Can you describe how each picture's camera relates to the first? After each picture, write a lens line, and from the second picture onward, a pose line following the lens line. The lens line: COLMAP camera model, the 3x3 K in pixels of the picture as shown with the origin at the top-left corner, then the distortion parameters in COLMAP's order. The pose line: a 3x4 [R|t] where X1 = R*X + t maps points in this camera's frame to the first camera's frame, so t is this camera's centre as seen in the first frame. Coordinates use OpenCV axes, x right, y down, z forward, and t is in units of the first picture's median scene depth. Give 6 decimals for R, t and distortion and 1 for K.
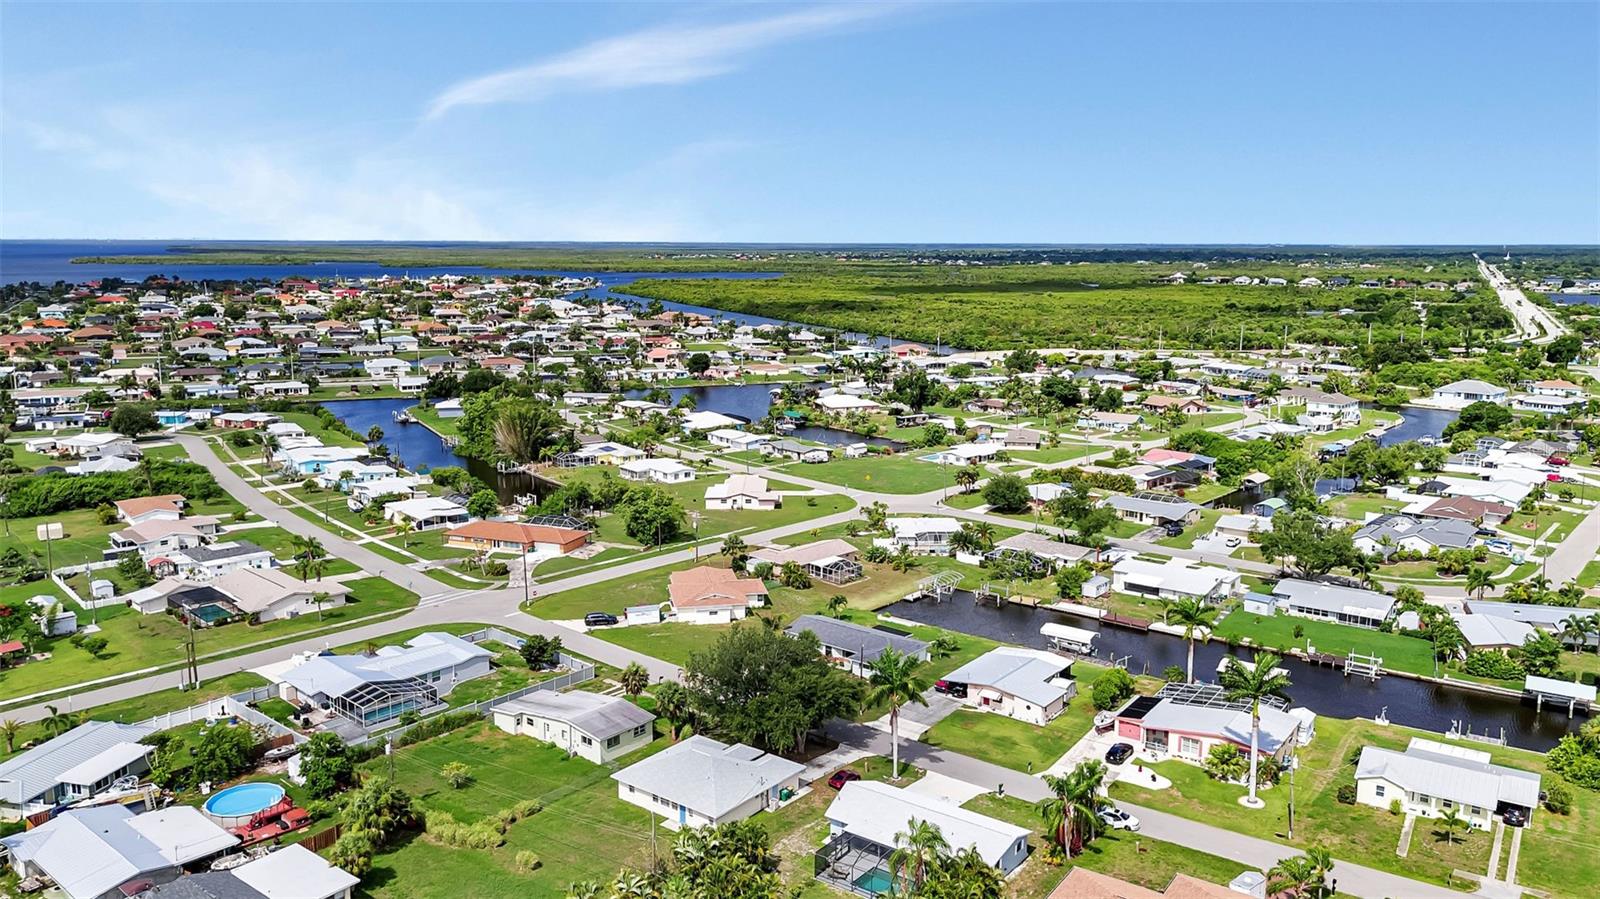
lens RADIAL K [[1184.3, 0, 800.0], [0, 1184.3, 449.5], [0, 0, 1]] dist [0.104264, -0.126469]
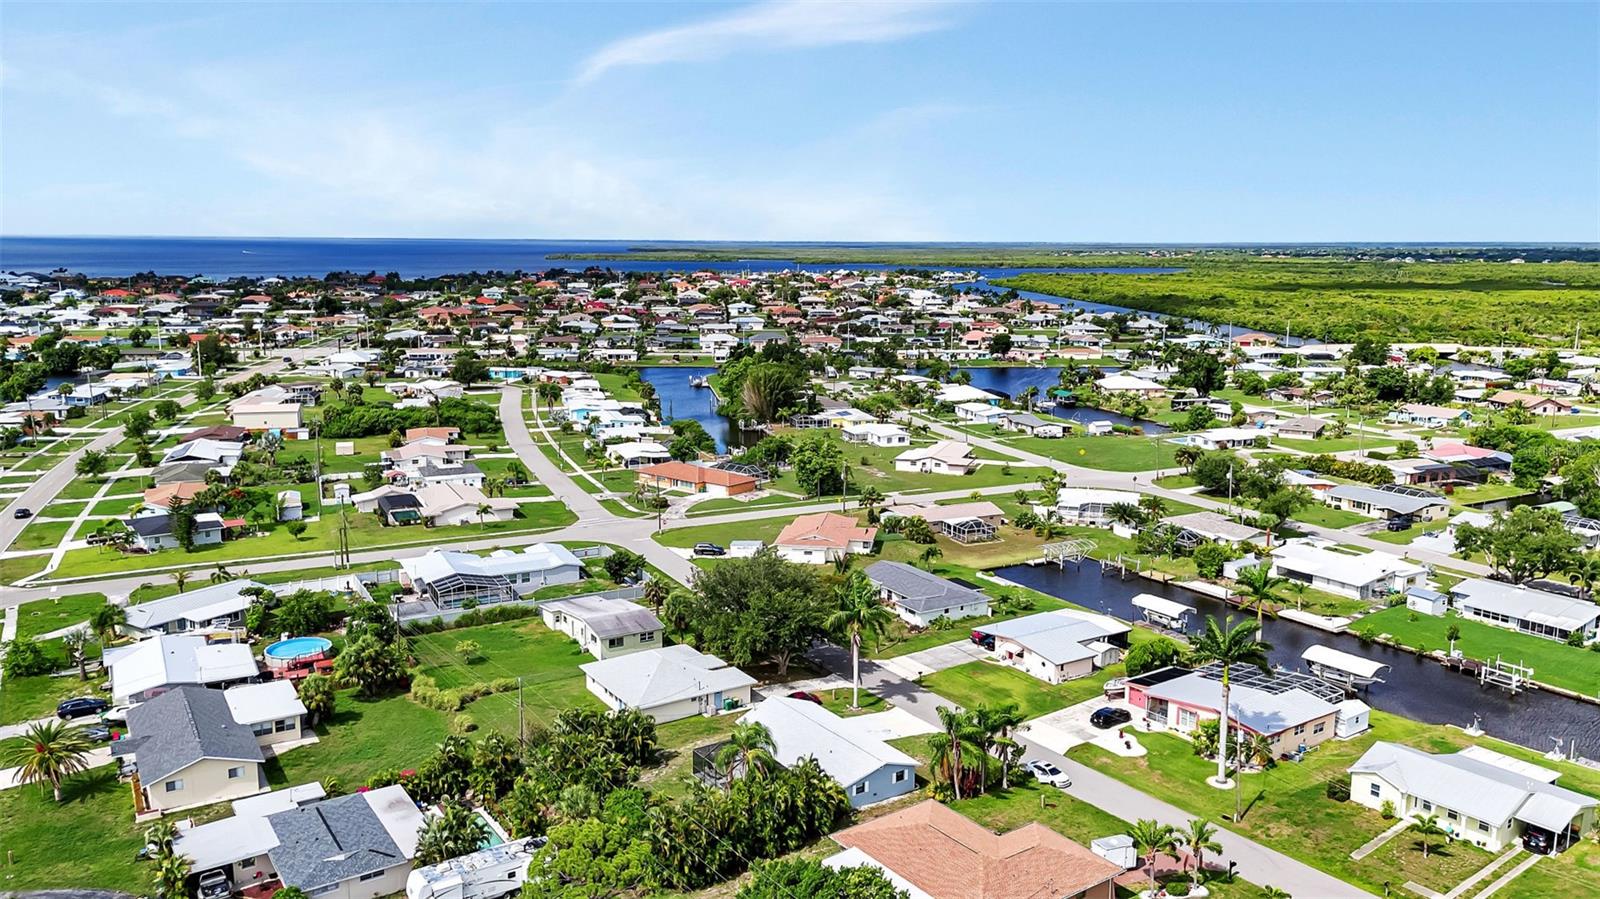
lens RADIAL K [[1184.3, 0, 800.0], [0, 1184.3, 449.5], [0, 0, 1]] dist [0.104264, -0.126469]
pose [[0.942782, 0.058956, -0.328156, 0.216491], [-0.058729, 0.998218, 0.010612, 0.034142], [0.328197, 0.009267, 0.944564, 0.034343]]
